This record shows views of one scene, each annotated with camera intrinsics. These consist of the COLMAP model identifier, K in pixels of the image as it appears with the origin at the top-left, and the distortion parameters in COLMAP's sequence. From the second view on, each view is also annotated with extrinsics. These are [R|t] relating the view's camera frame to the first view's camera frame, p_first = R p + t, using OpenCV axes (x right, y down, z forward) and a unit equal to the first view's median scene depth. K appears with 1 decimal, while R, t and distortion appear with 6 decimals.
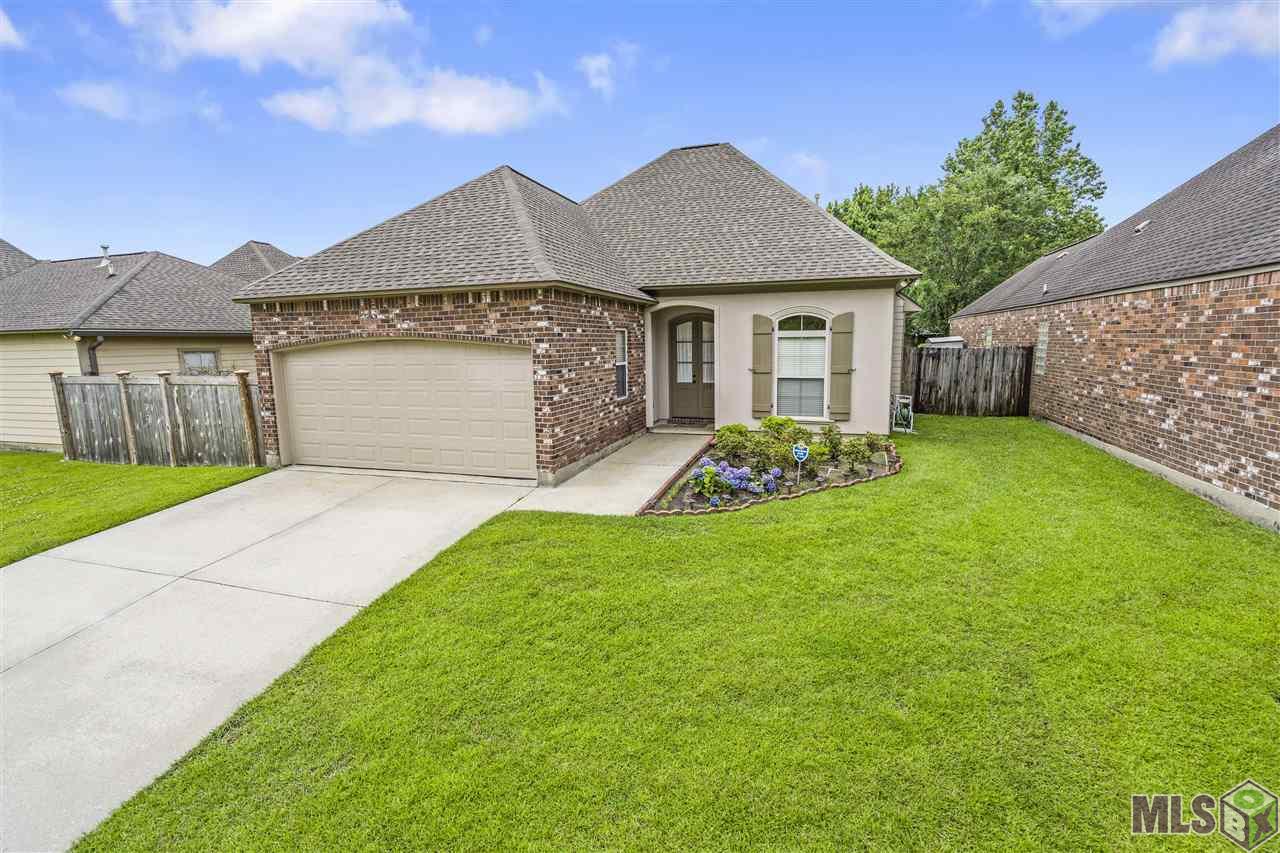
lens RADIAL K [[578.7, 0, 643.8], [0, 578.7, 427.9], [0, 0, 1]] dist [-0.003470, 0.001283]
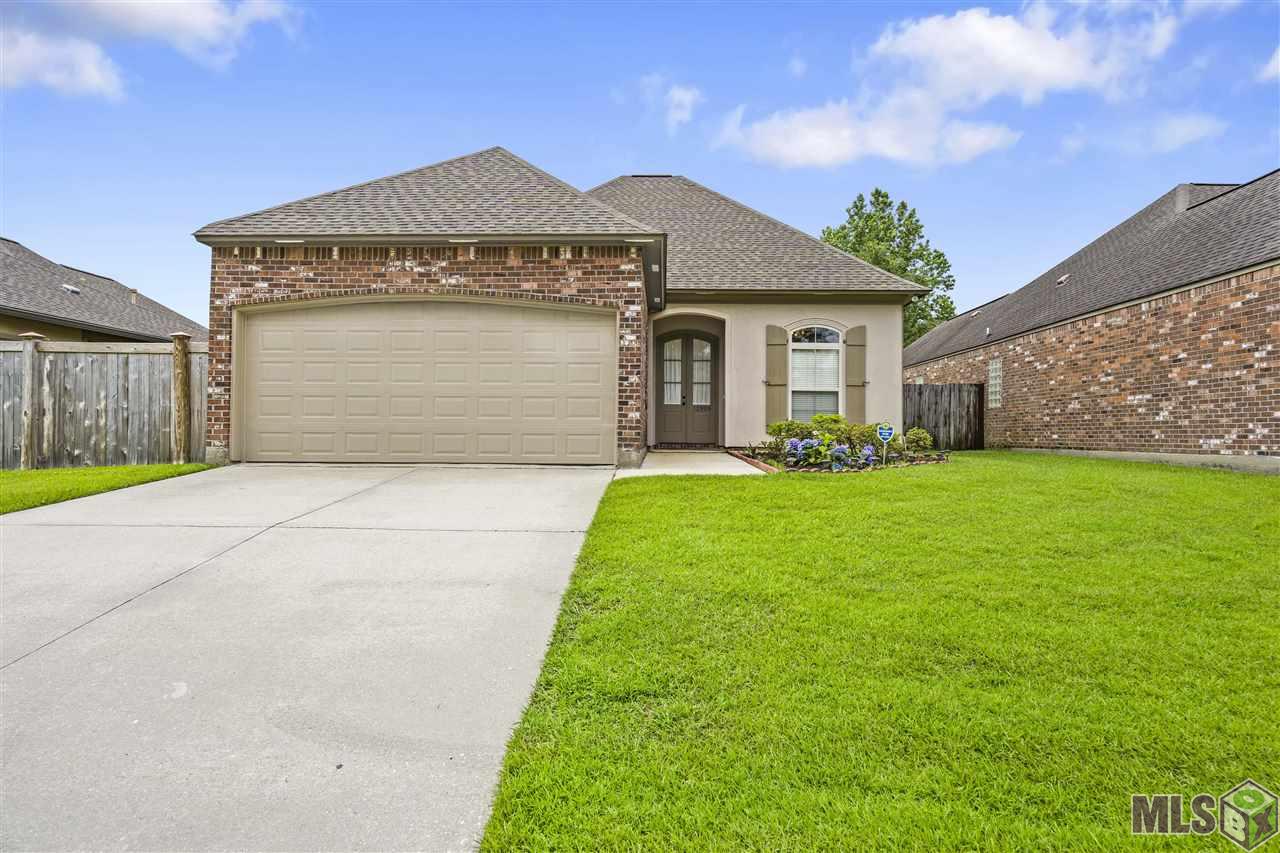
lens RADIAL K [[676.7, 0, 647.0], [0, 676.7, 428.0], [0, 0, 1]] dist [0.007664, -0.001506]
pose [[0.958605, 0.028572, 0.283301, -0.353518], [0.017850, 0.986966, -0.159938, 0.167906], [-0.284178, 0.158374, 0.945601, 0.017936]]
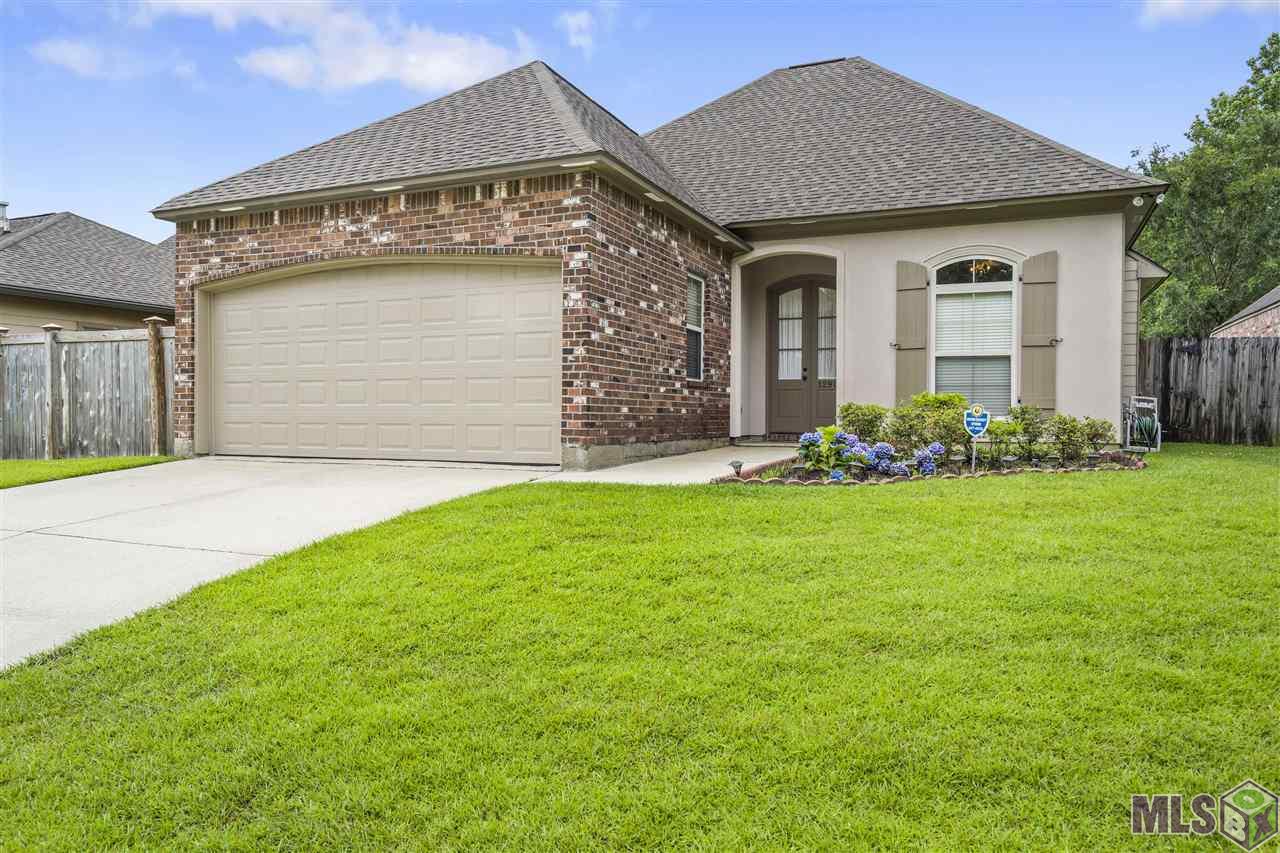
lens RADIAL K [[856.7, 0, 643.5], [0, 856.7, 428.2], [0, 0, 1]] dist [0.017971, -0.011324]
pose [[0.994837, 0.023421, -0.098750, 0.003112], [-0.036395, 0.990620, -0.131706, 0.146554], [0.094739, 0.134620, 0.986358, 0.038235]]
